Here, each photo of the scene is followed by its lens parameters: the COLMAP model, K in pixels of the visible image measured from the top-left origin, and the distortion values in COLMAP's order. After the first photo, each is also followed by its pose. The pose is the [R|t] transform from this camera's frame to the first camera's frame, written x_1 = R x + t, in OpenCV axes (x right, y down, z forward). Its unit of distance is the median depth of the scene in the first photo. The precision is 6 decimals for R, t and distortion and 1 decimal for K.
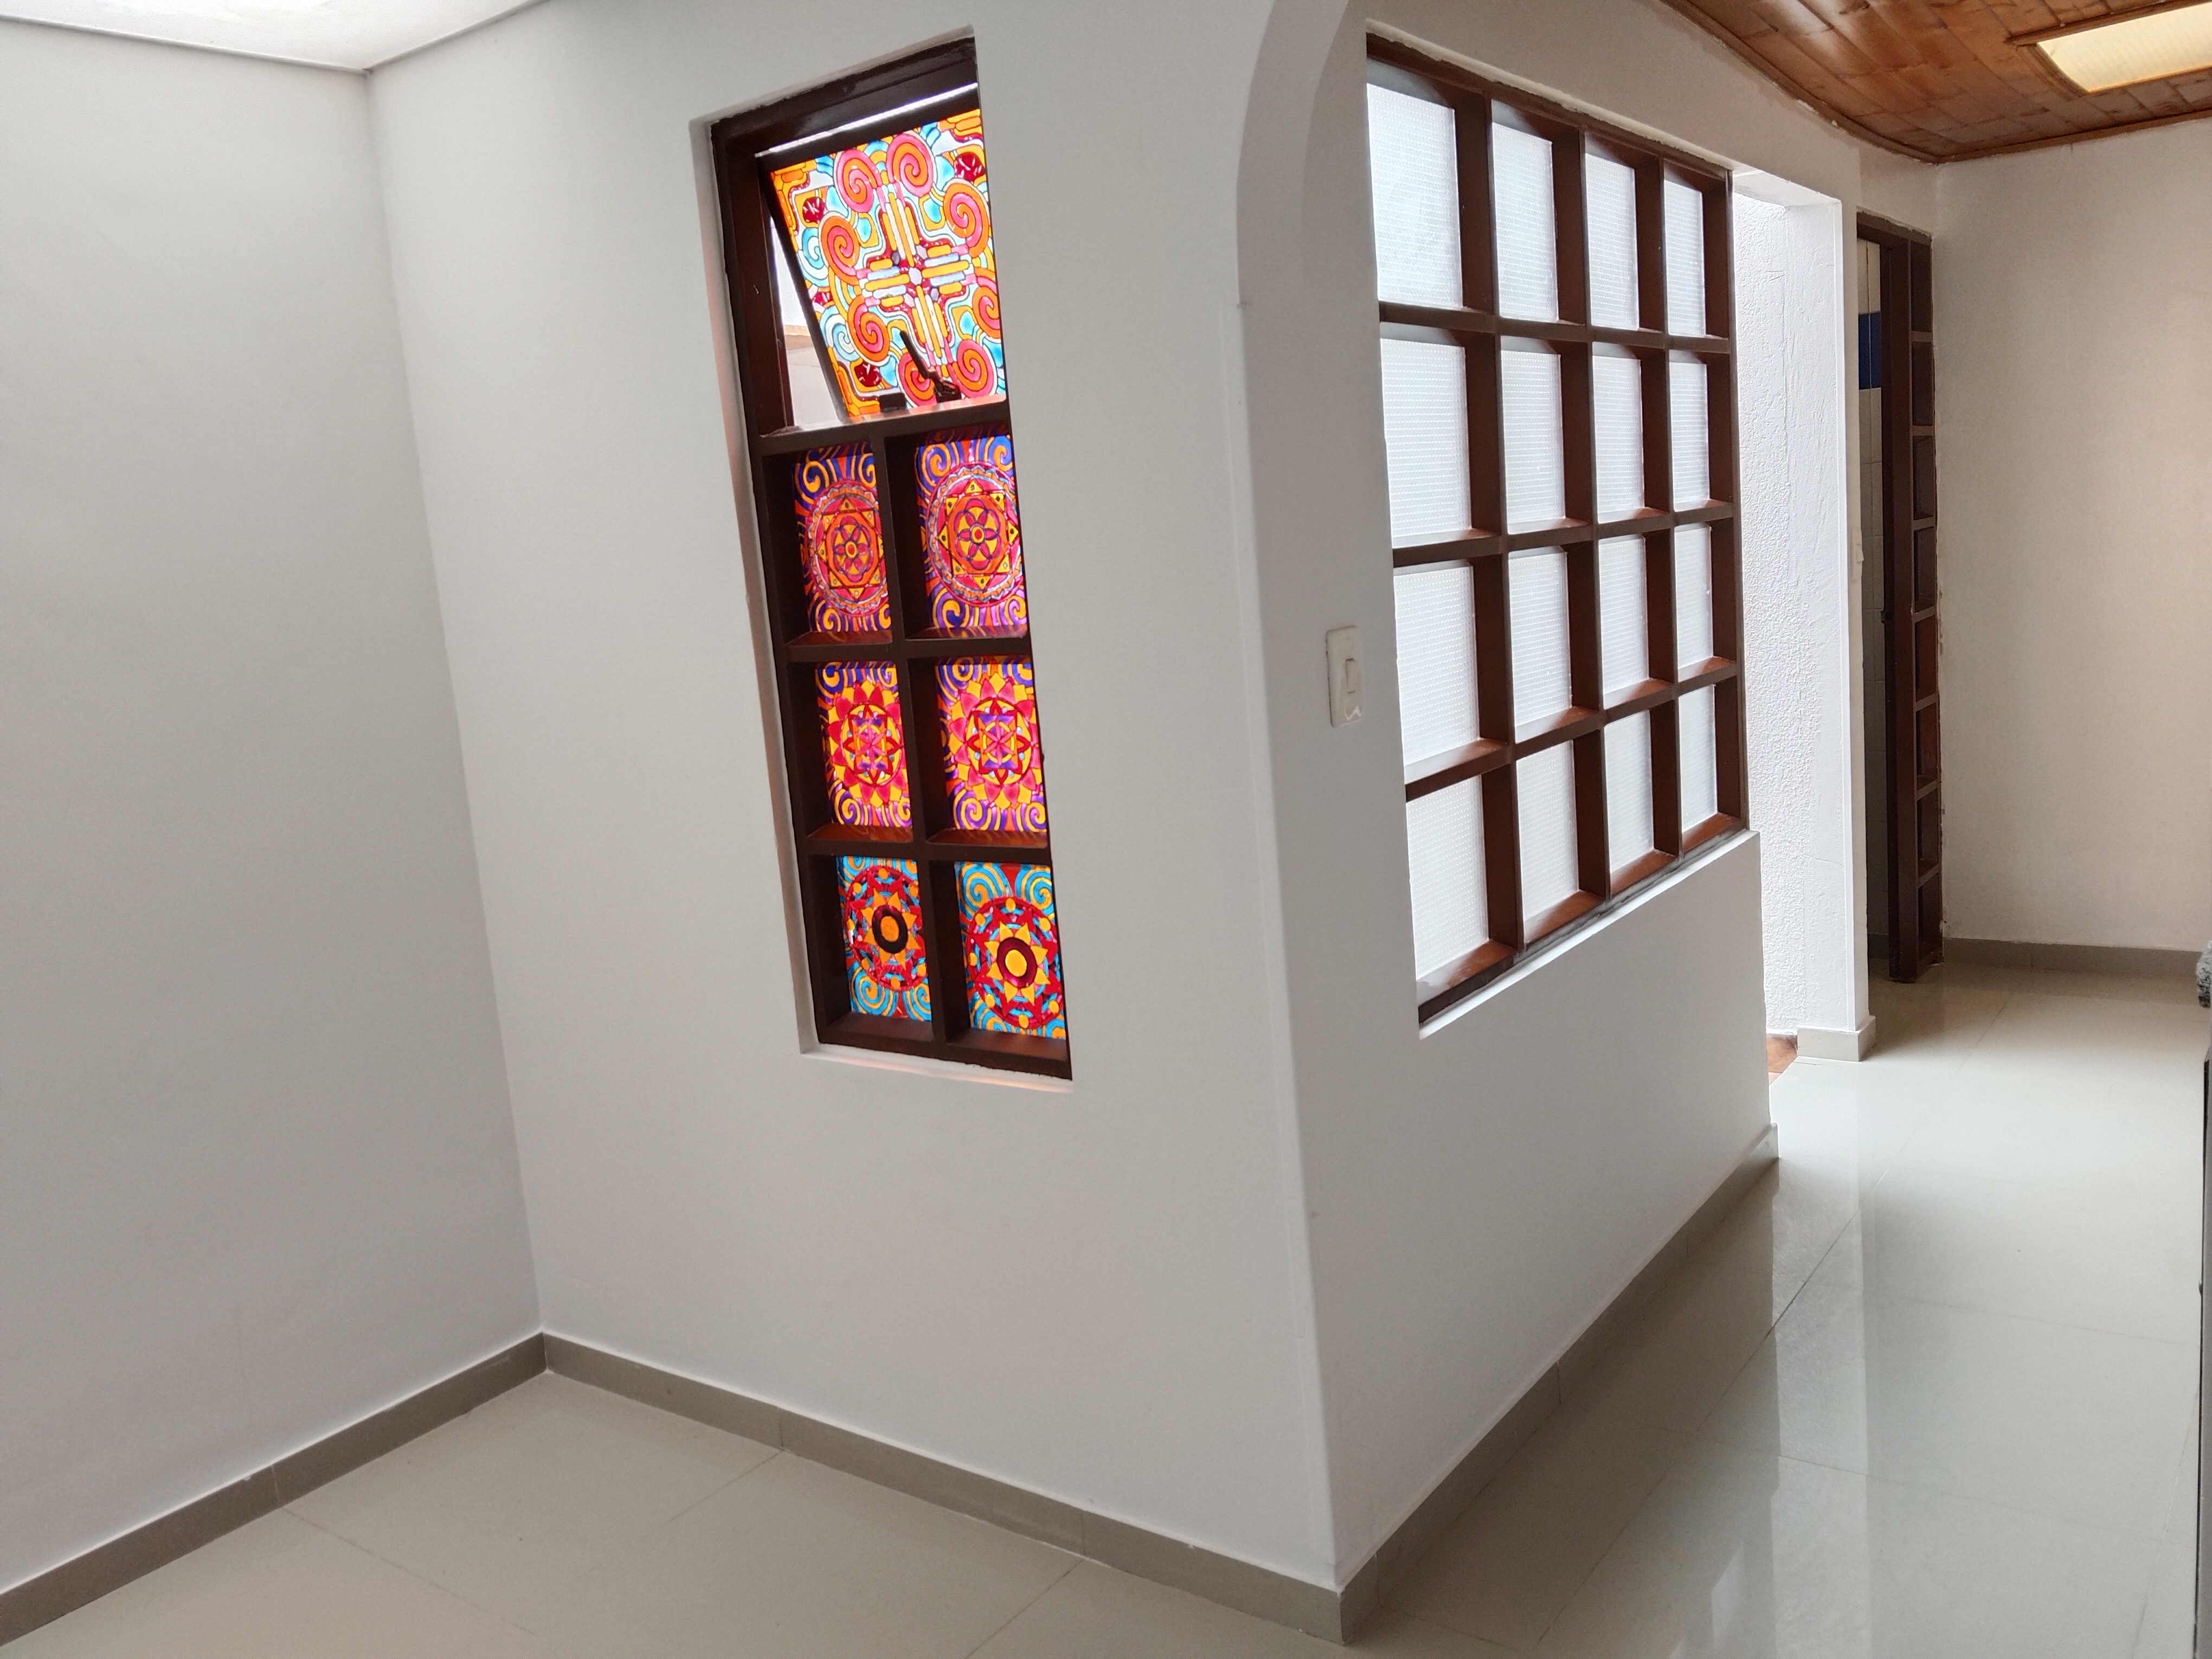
lens RADIAL K [[1745.9, 0, 1120.0], [0, 1745.9, 842.8], [0, 0, 1]] dist [0.060929, -0.111114]
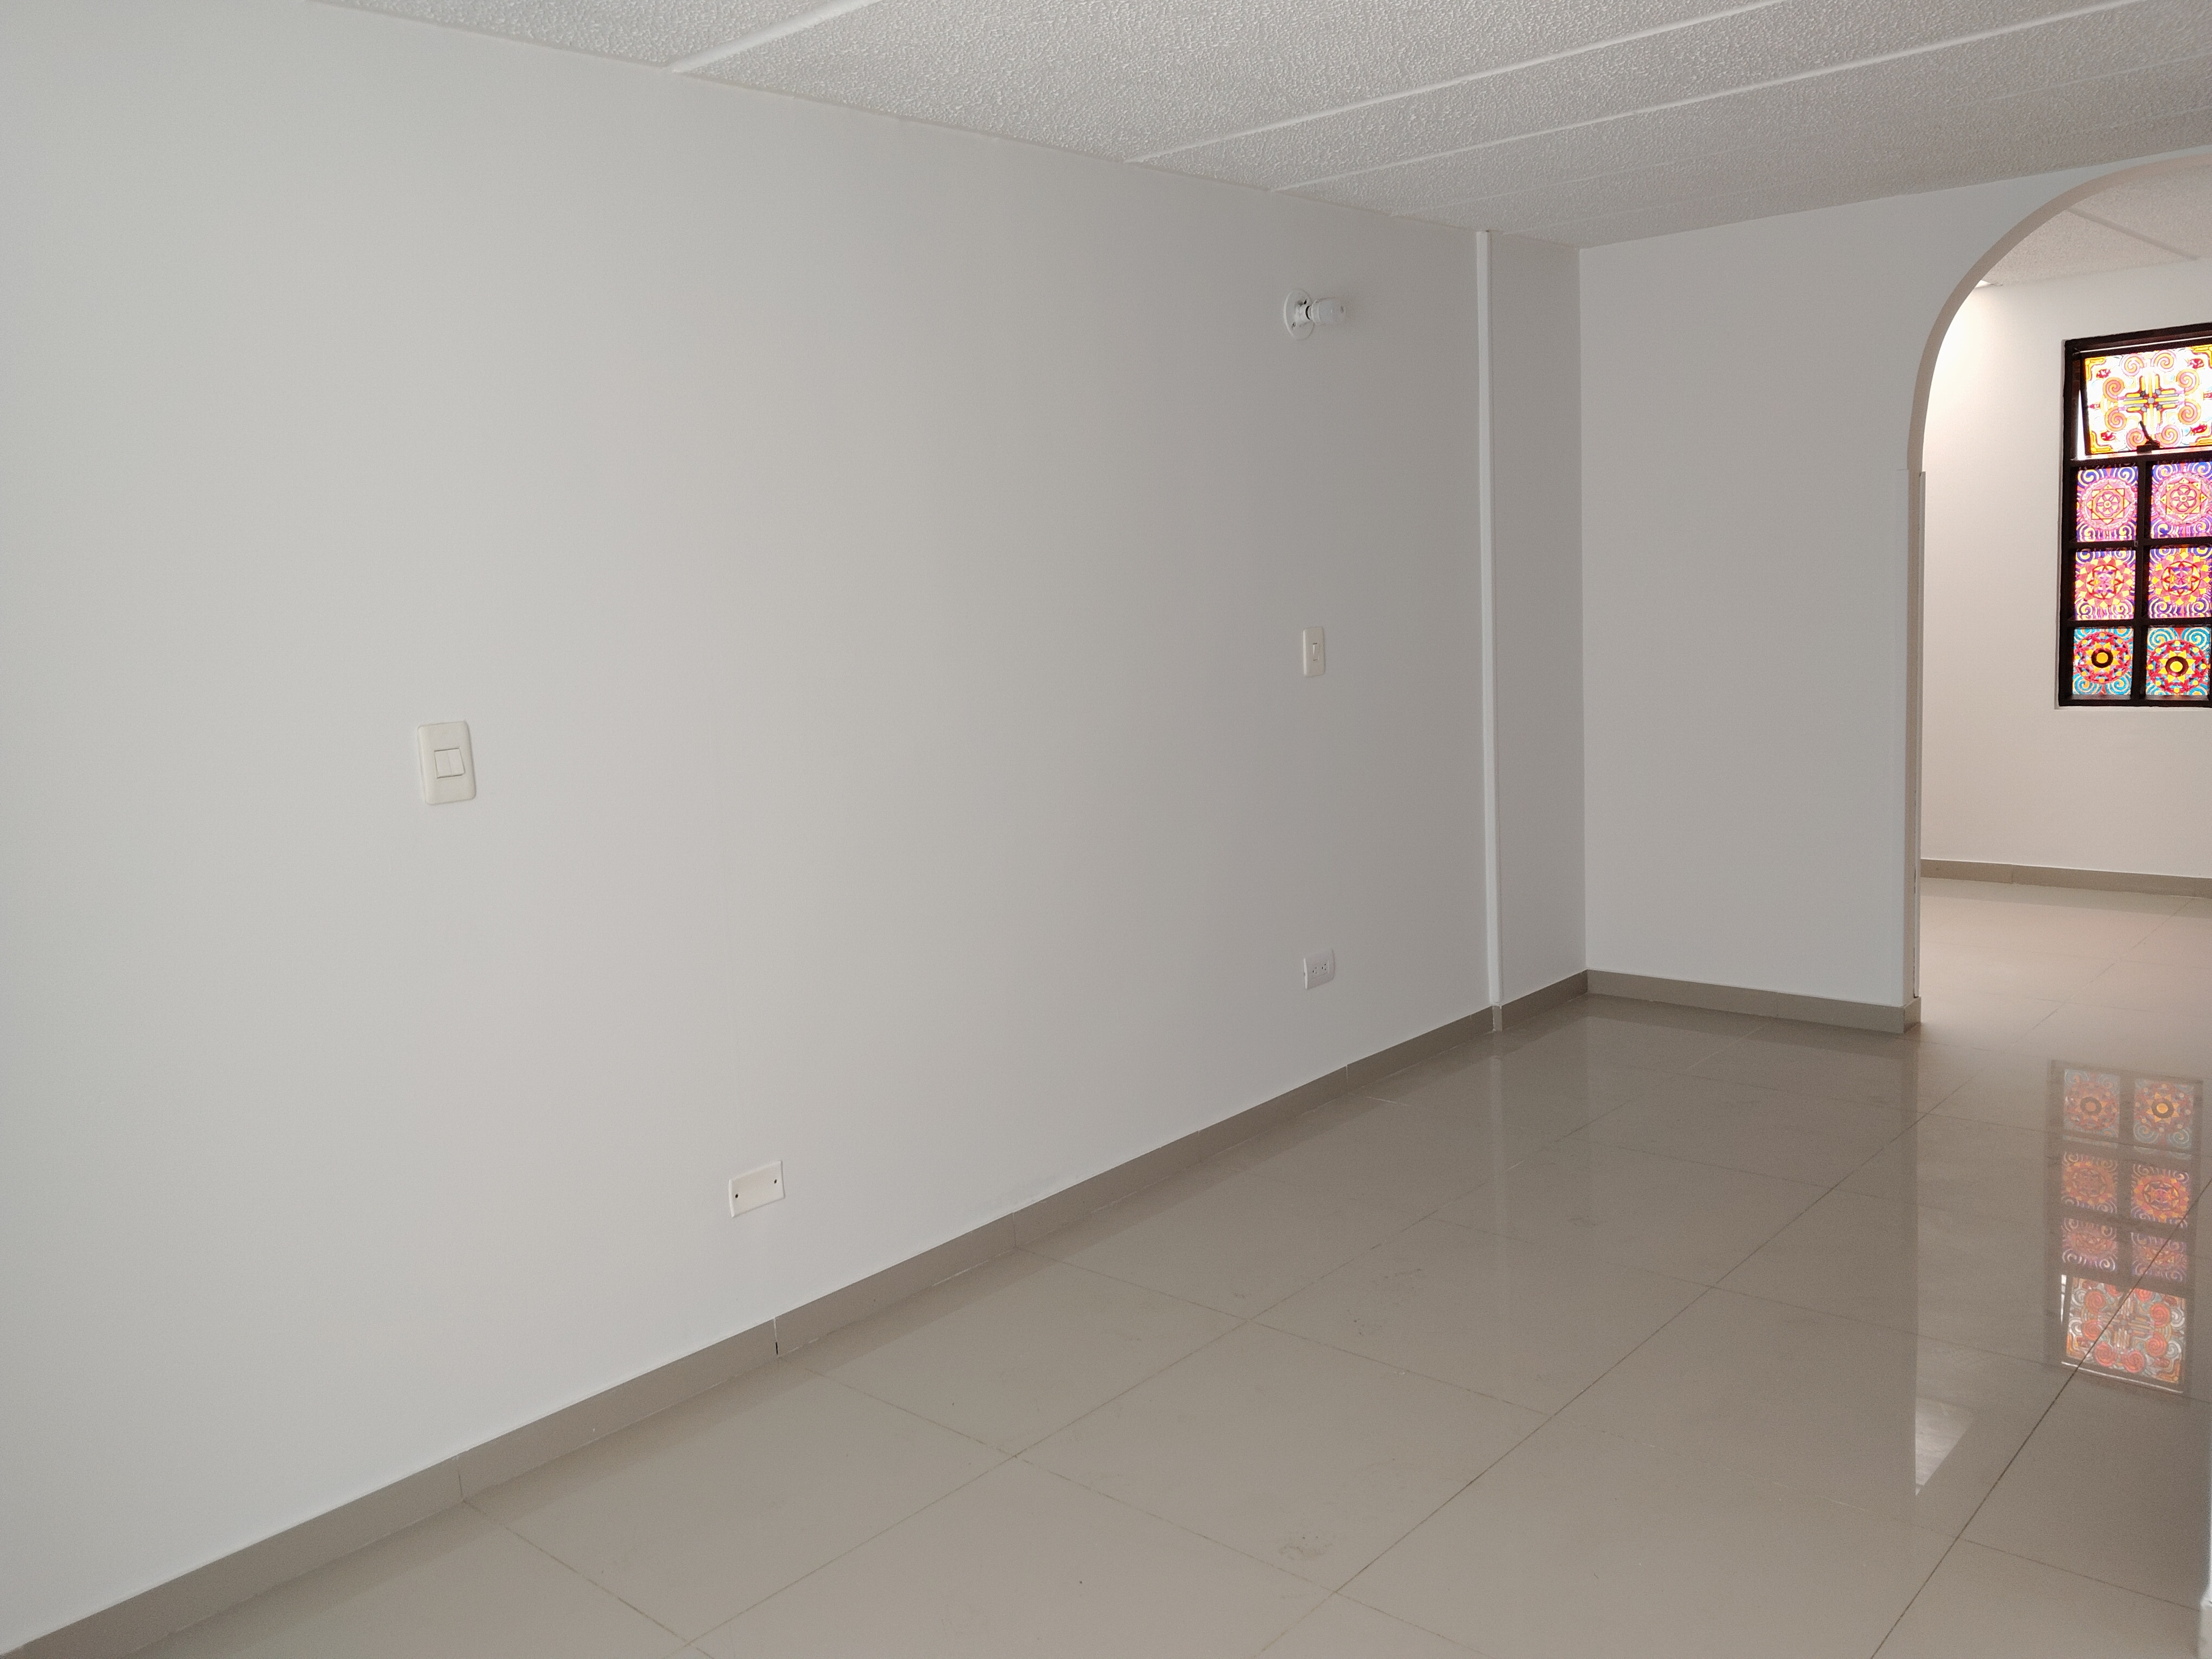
lens RADIAL K [[1745.9, 0, 1107.9], [0, 1745.9, 816.3], [0, 0, 1]] dist [0.060929, -0.111114]
pose [[0.994585, 0.042095, -0.095019, -1.357803], [-0.044571, 0.998716, -0.024094, 0.418376], [0.093882, 0.028199, 0.995184, -1.695037]]
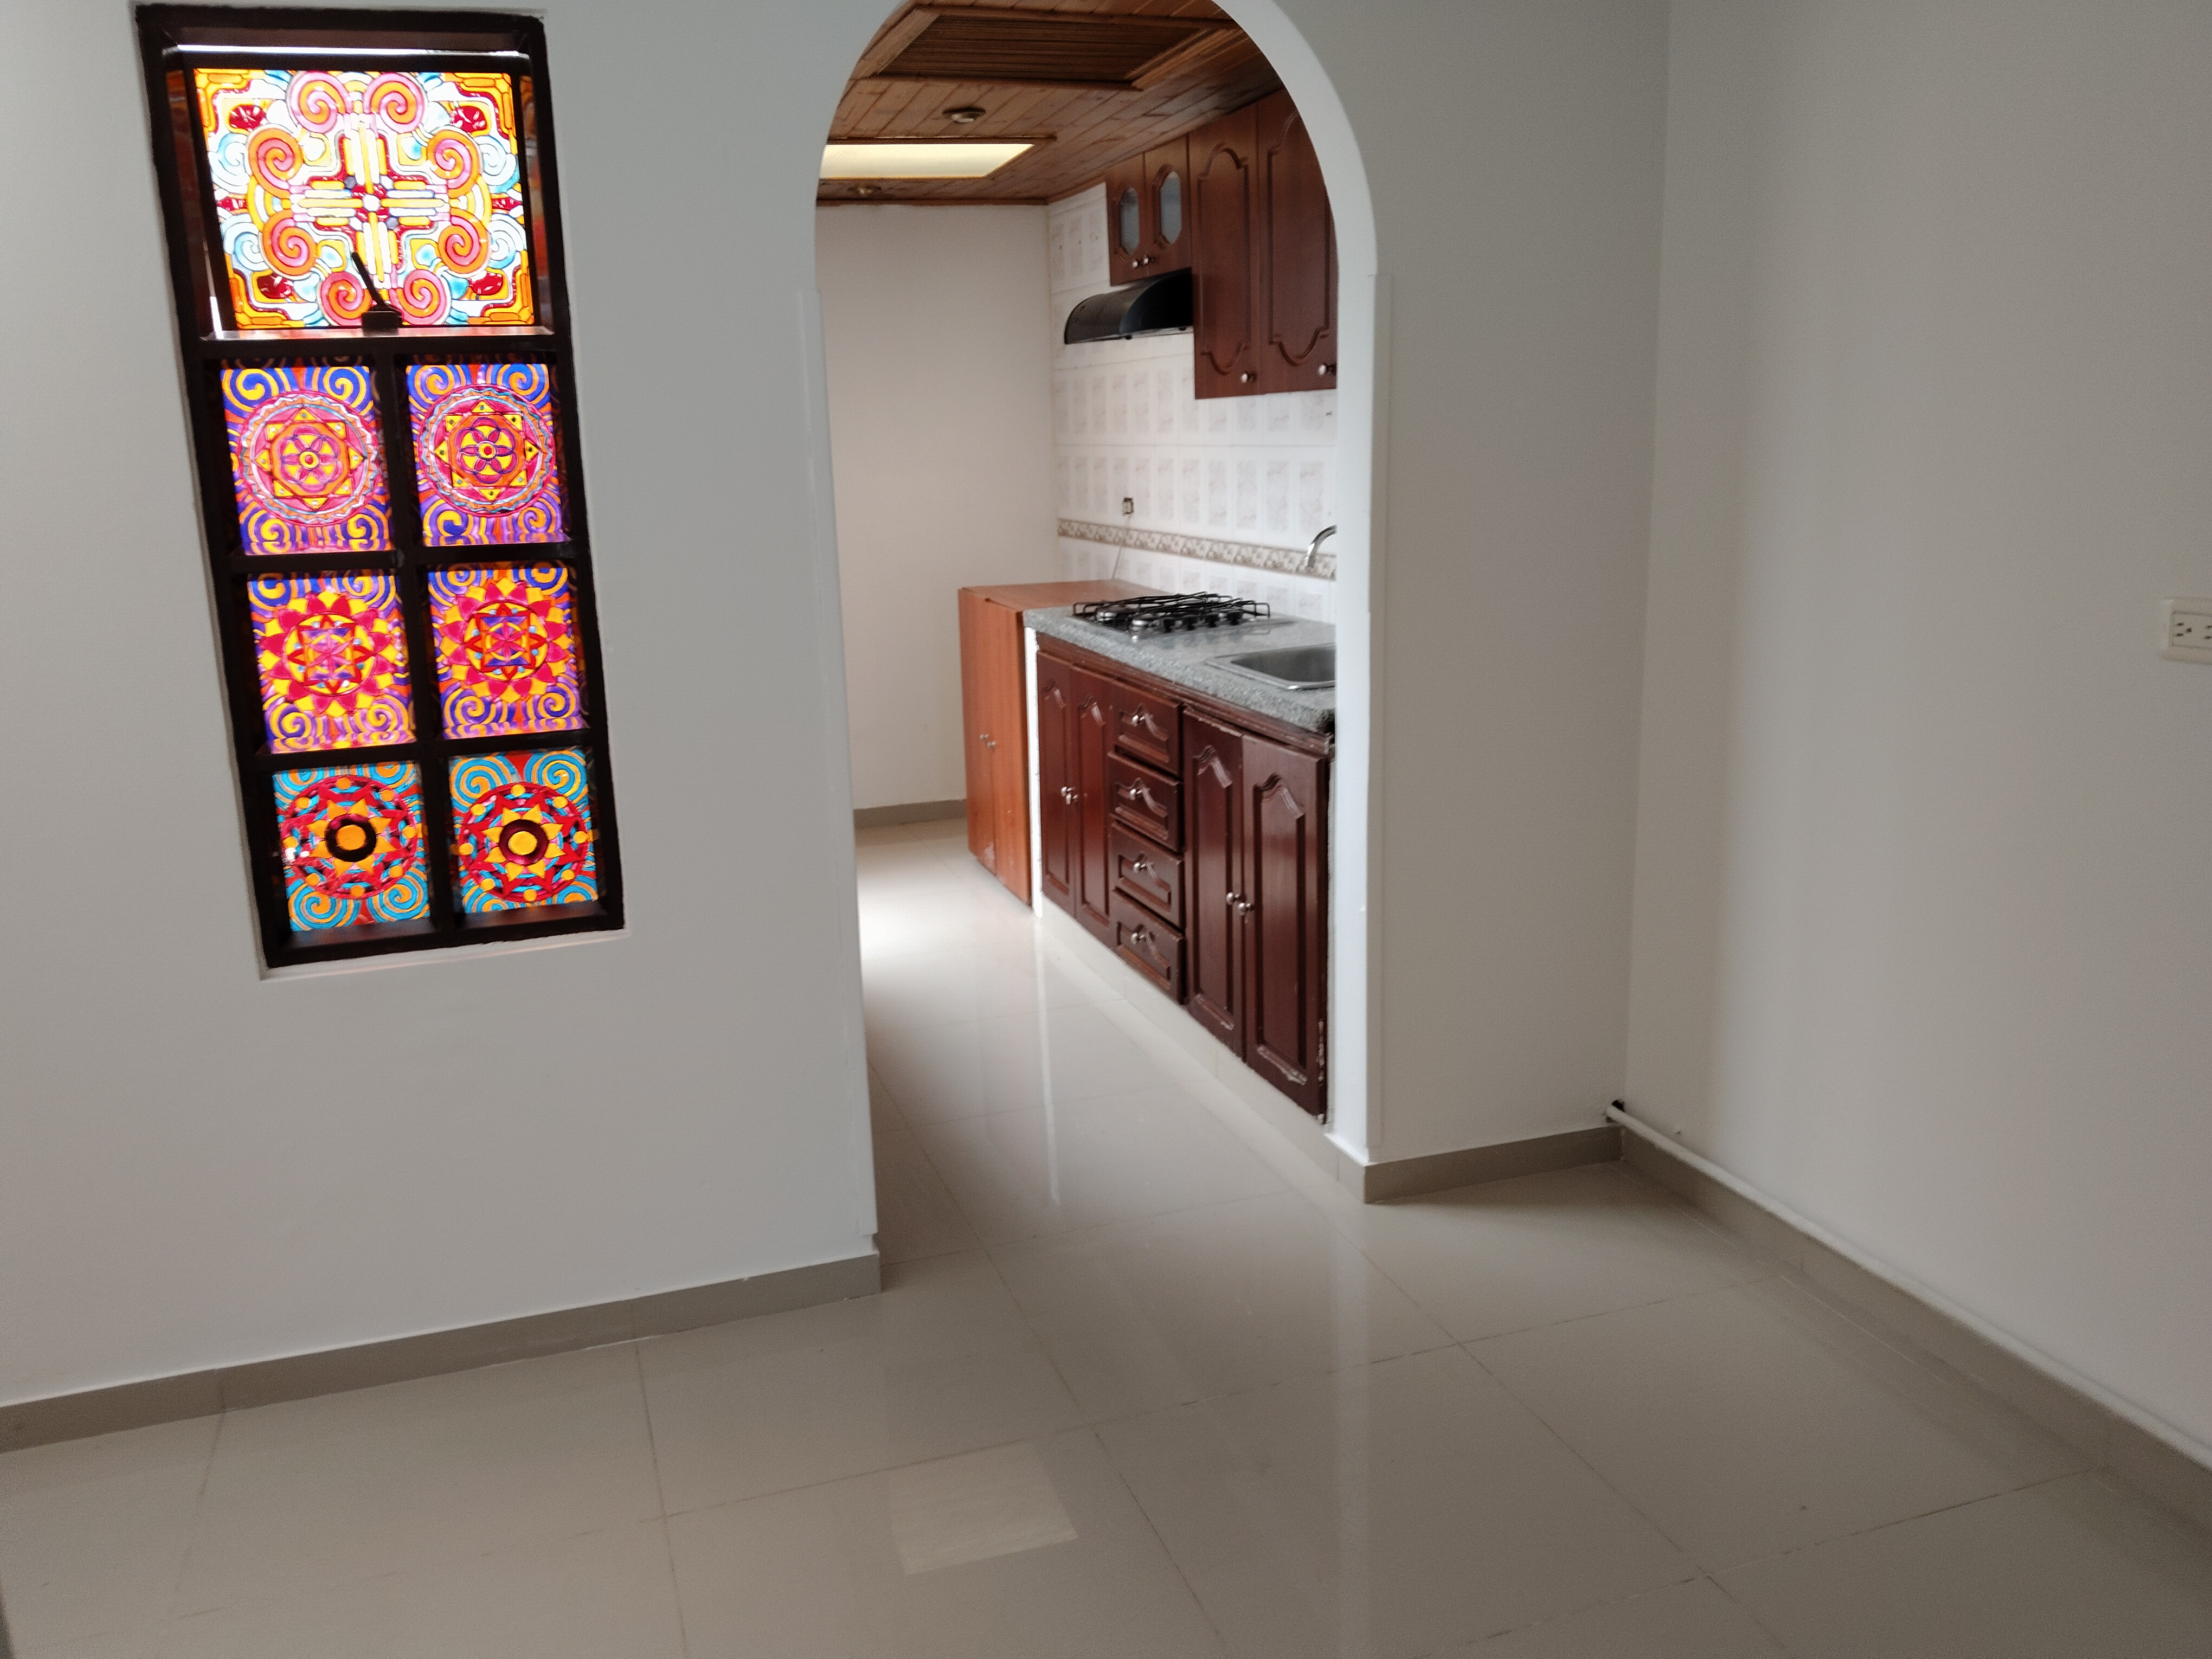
lens RADIAL K [[1745.9, 0, 1101.5], [0, 1745.9, 831.7], [0, 0, 1]] dist [0.060929, -0.111114]
pose [[0.574656, -0.113517, 0.810484, -0.748373], [0.123923, 0.990984, 0.050933, 0.050532], [-0.808958, 0.071169, 0.583542, 0.055430]]
